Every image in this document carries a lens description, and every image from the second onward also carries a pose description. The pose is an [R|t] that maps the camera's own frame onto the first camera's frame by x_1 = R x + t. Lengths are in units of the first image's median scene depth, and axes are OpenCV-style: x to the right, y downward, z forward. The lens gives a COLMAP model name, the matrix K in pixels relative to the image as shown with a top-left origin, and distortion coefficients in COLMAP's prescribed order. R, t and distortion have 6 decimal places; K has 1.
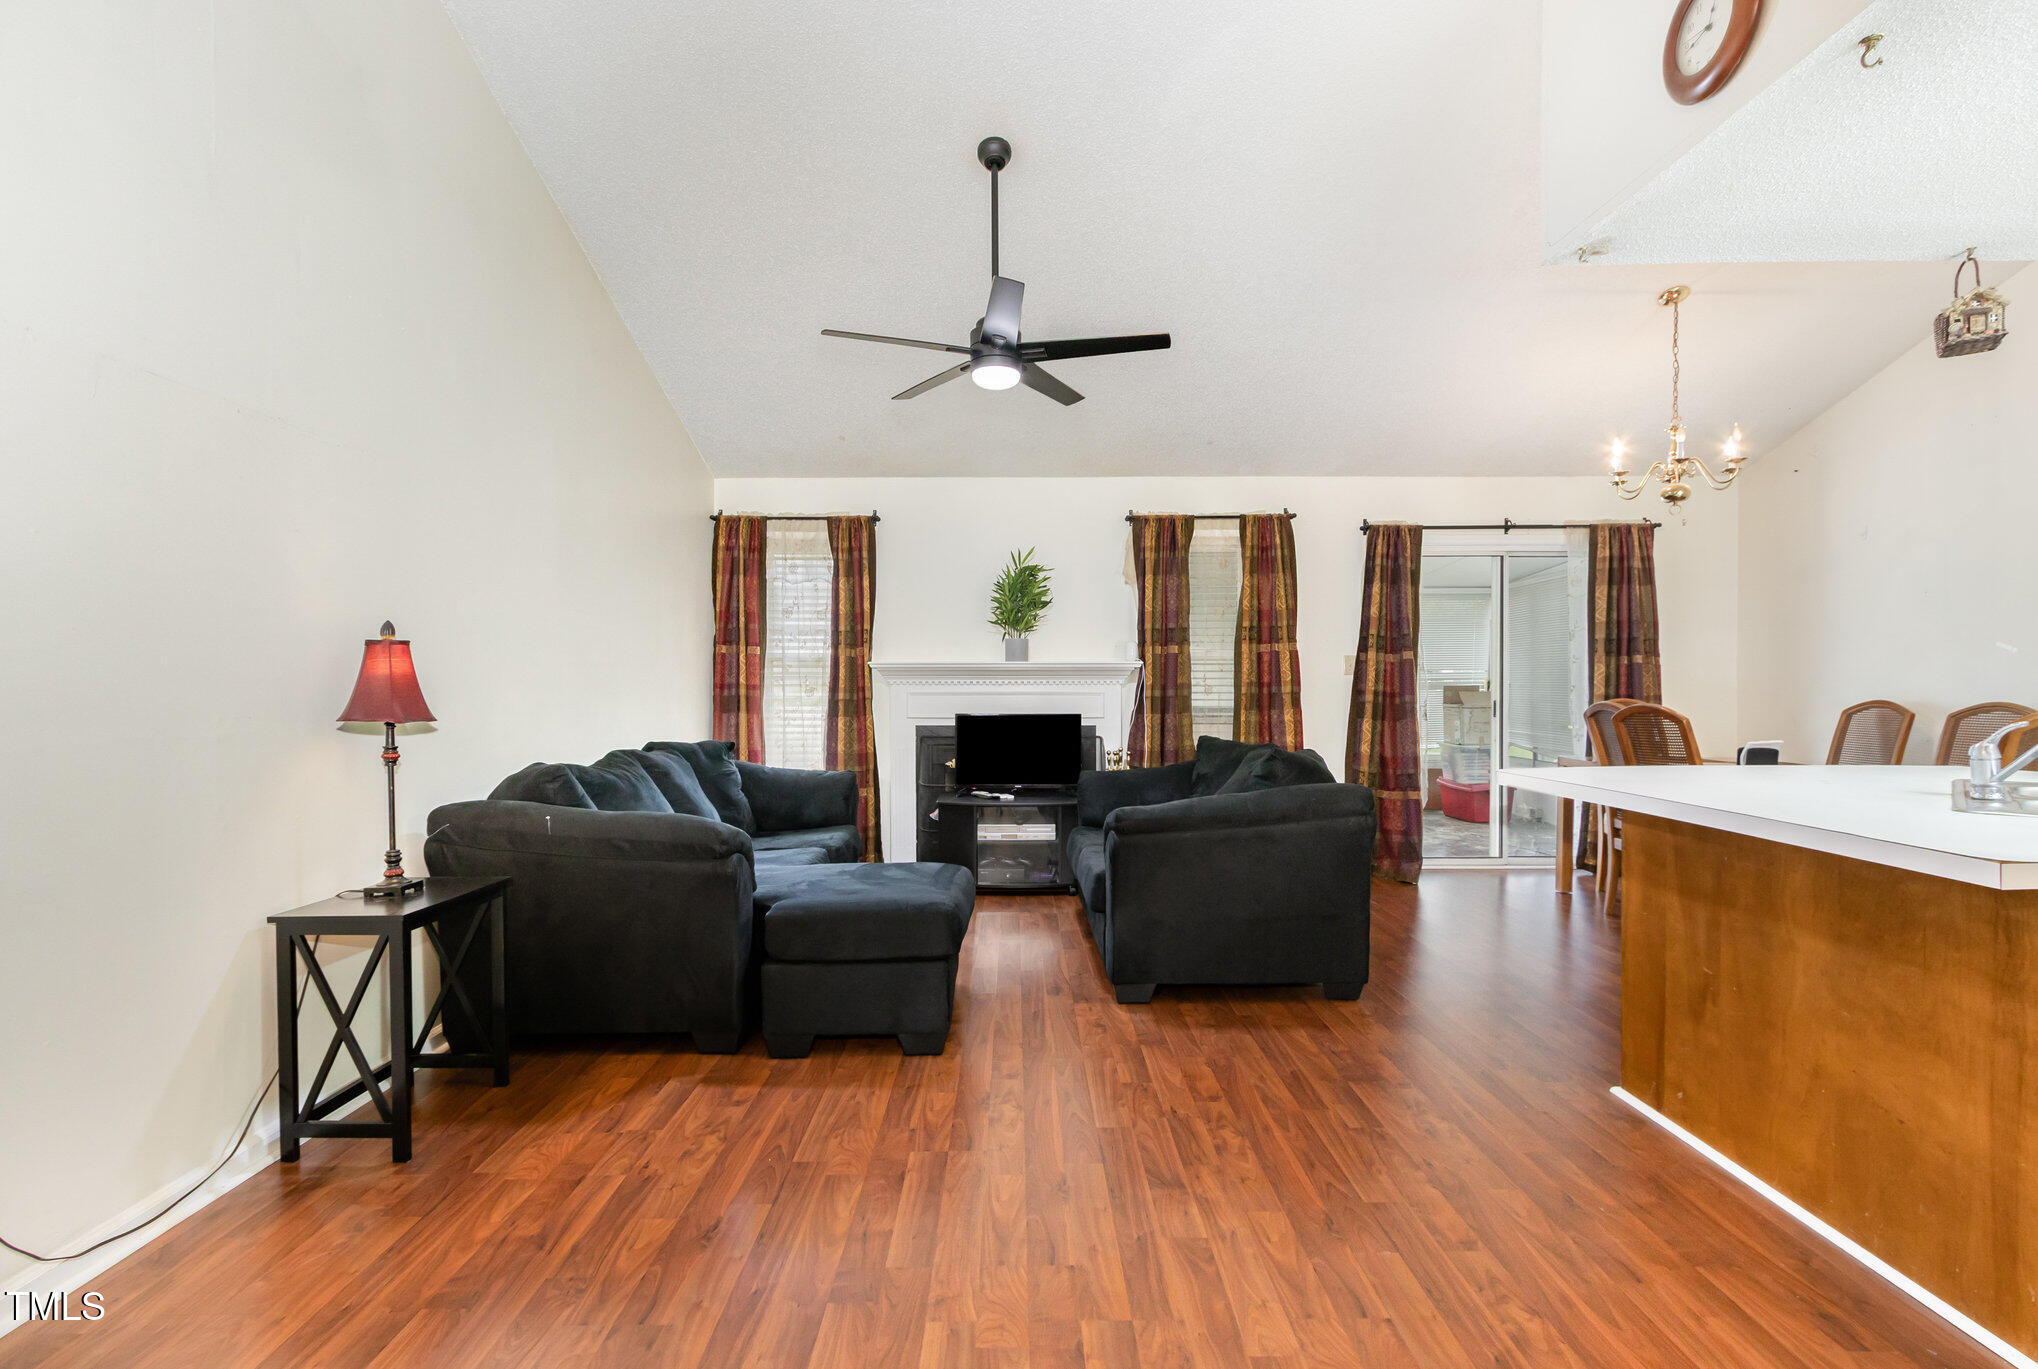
lens RADIAL K [[915.9, 0, 1027.6], [0, 915.9, 685.9], [0, 0, 1]] dist [-0.059046, 0.000038]
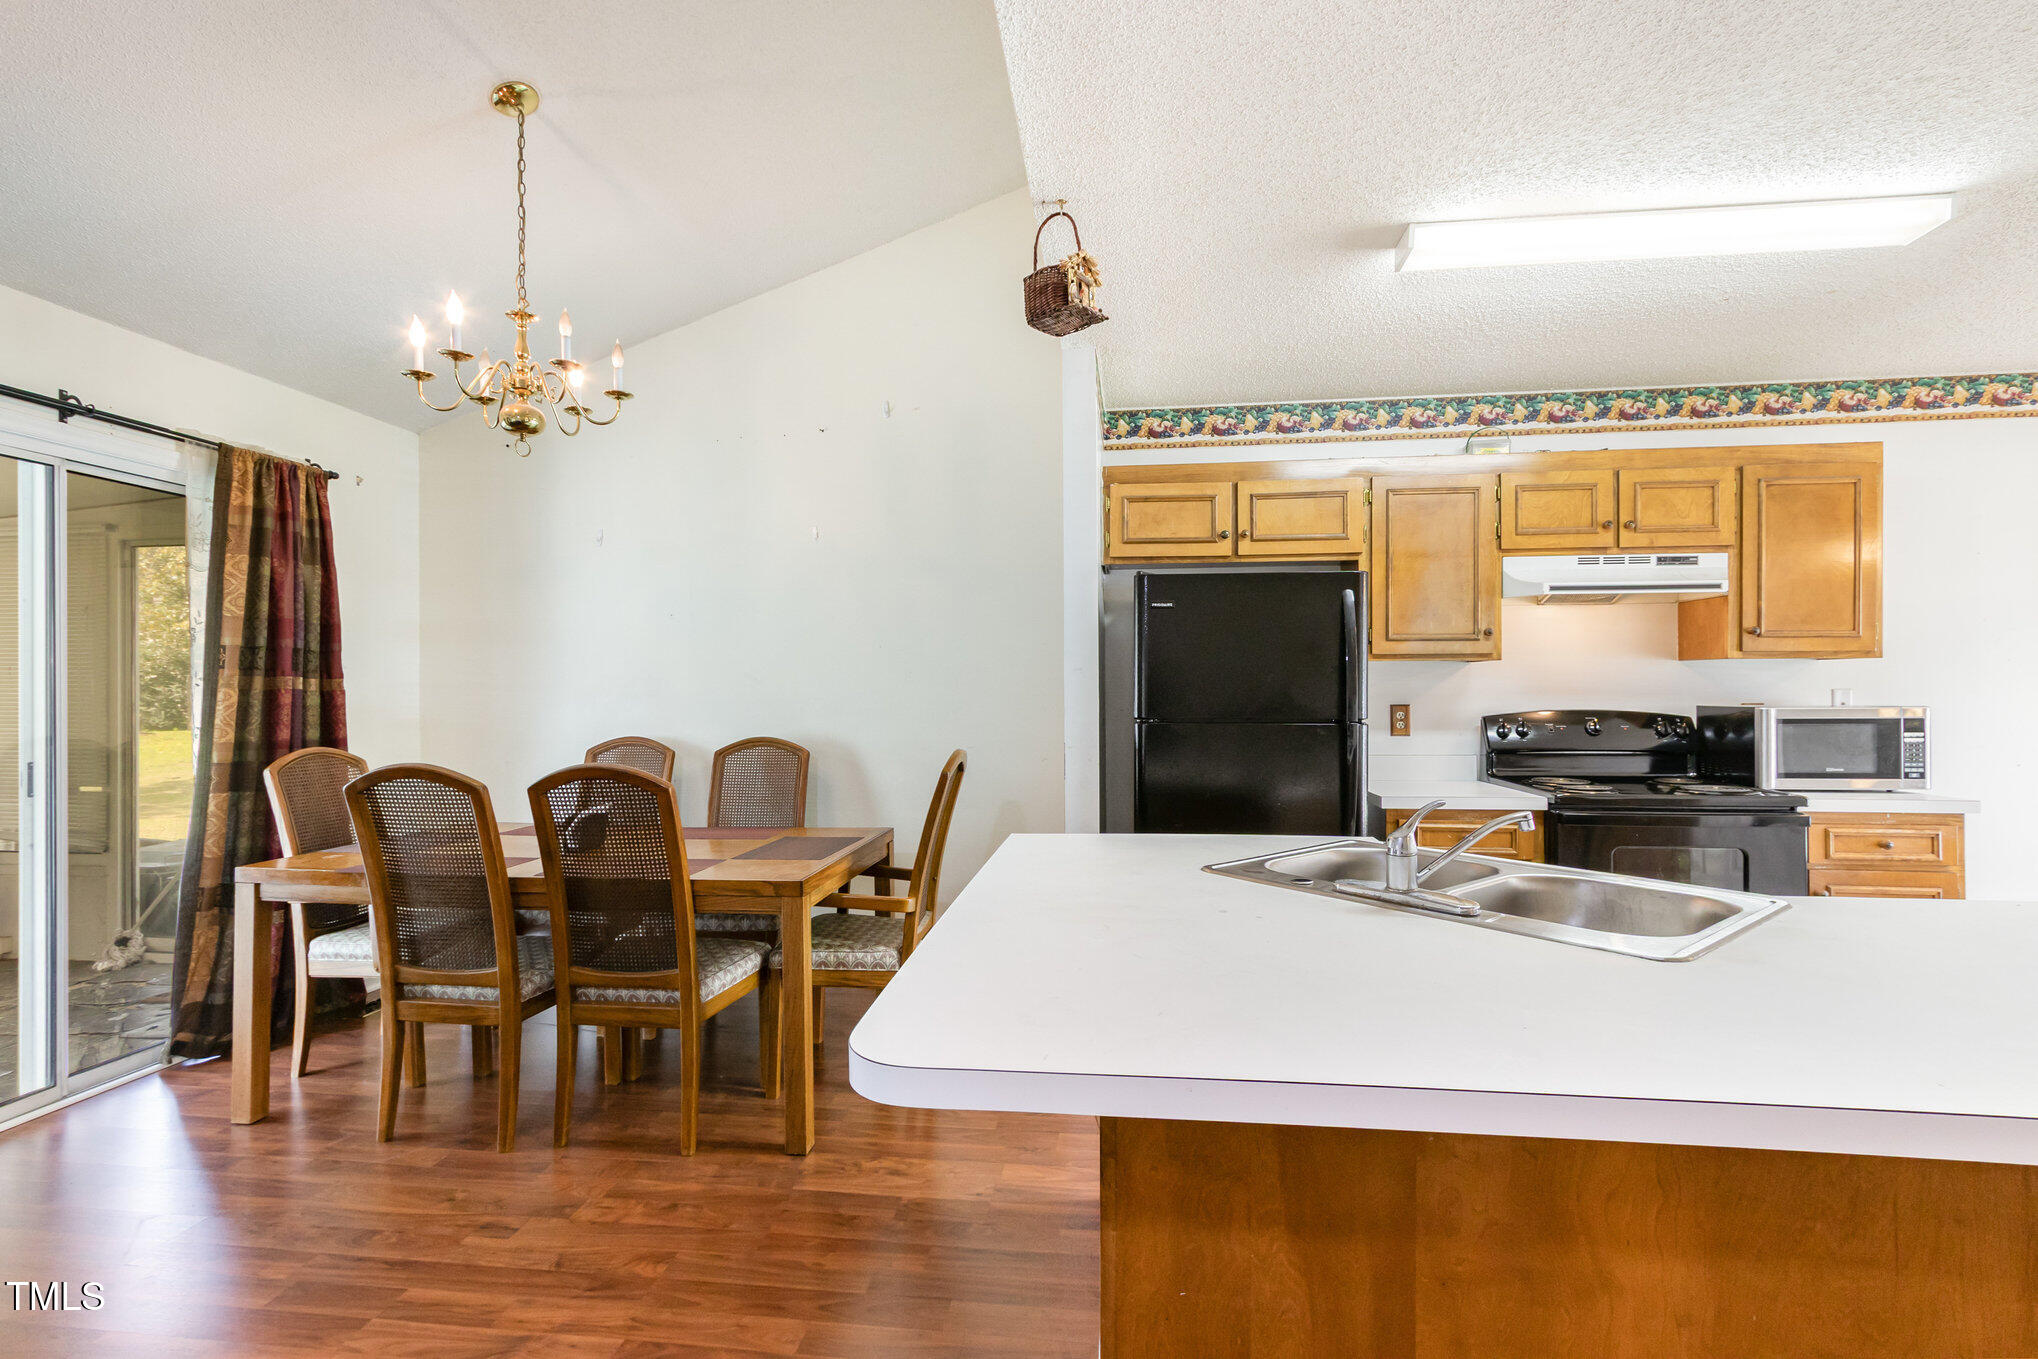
lens RADIAL K [[941.3, 0, 1007.8], [0, 941.3, 693.3], [0, 0, 1]] dist [0.000604, -0.000051]
pose [[0.110779, 0.003497, 0.993839, 0.090185], [0.001467, 0.999992, -0.003683, -0.019048], [-0.993844, 0.001865, 0.110773, 0.437516]]
